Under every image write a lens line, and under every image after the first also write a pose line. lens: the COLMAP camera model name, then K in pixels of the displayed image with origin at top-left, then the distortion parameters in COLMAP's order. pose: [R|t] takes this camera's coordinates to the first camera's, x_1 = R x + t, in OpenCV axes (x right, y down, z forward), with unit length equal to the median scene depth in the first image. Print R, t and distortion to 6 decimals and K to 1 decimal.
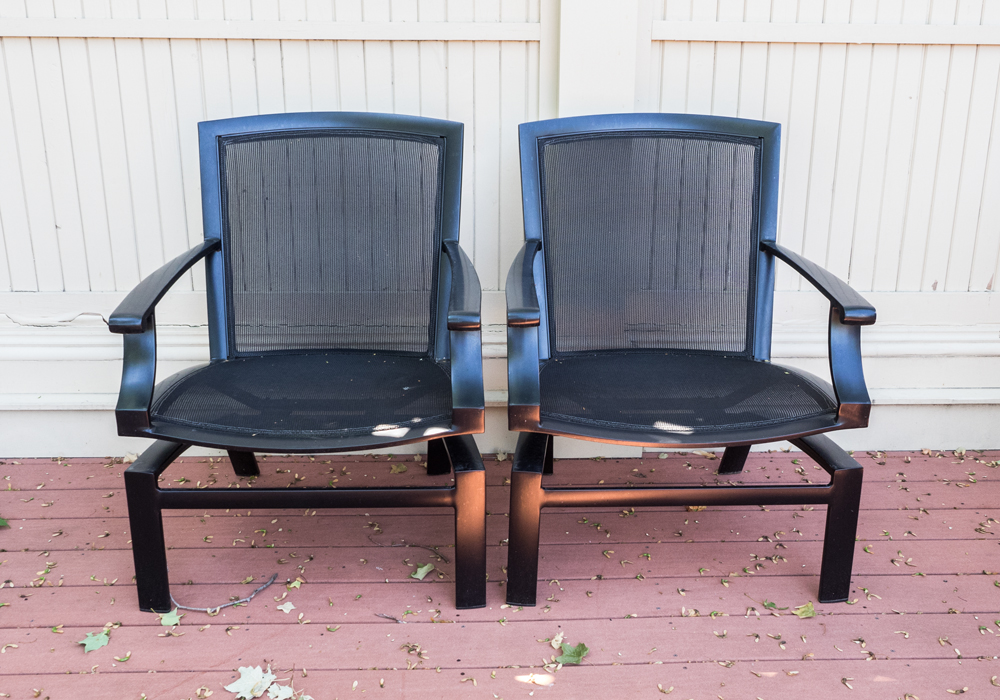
lens RADIAL K [[1138.1, 0, 495.9], [0, 1138.1, 365.6], [0, 0, 1]] dist [-0.000593, 0.001496]
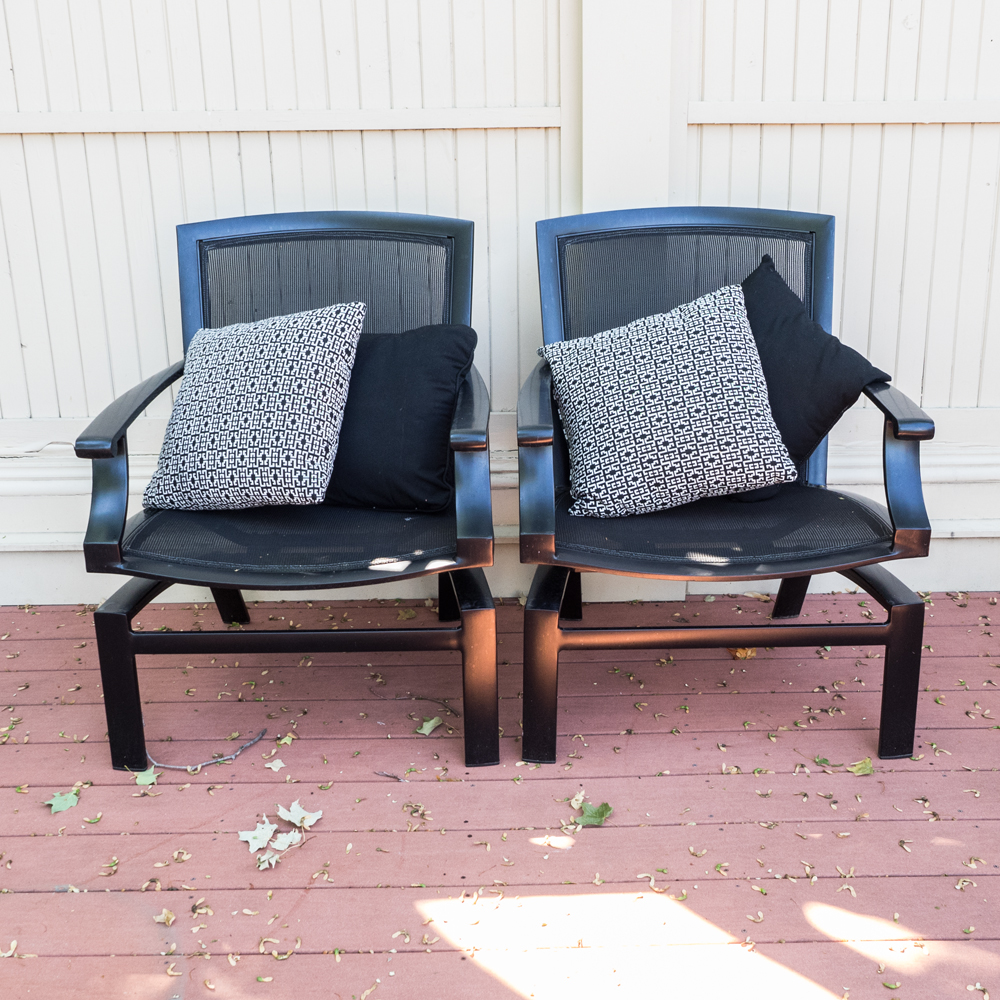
lens RADIAL K [[1346.8, 0, 500.0], [0, 1346.8, 500.0], [0, 0, 1]] dist [0.006227, -0.032029]
pose [[0.999307, -0.009444, -0.036000, 0.029997], [0.009022, 0.999889, -0.011878, 0.017792], [0.036108, 0.011545, 0.999281, -0.048035]]
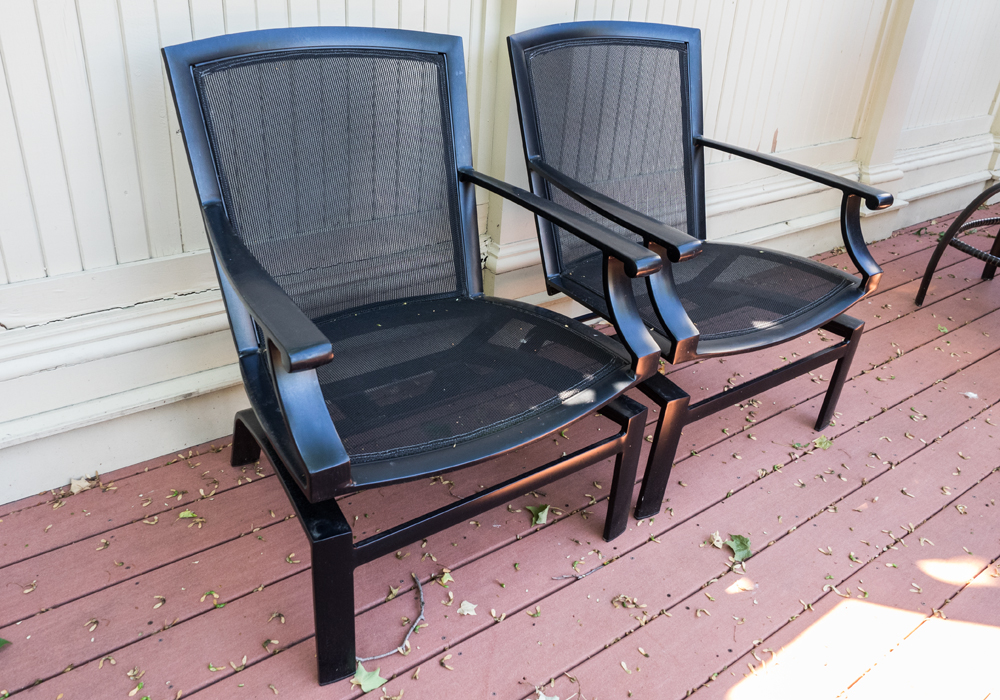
lens RADIAL K [[767.5, 0, 456.2], [0, 767.5, 351.6], [0, 0, 1]] dist [0.001461, 0.000639]
pose [[0.827096, -0.238299, 0.509043, -0.429336], [0.141184, 0.964720, 0.222220, -0.114266], [-0.544039, -0.111929, 0.831561, 0.495954]]
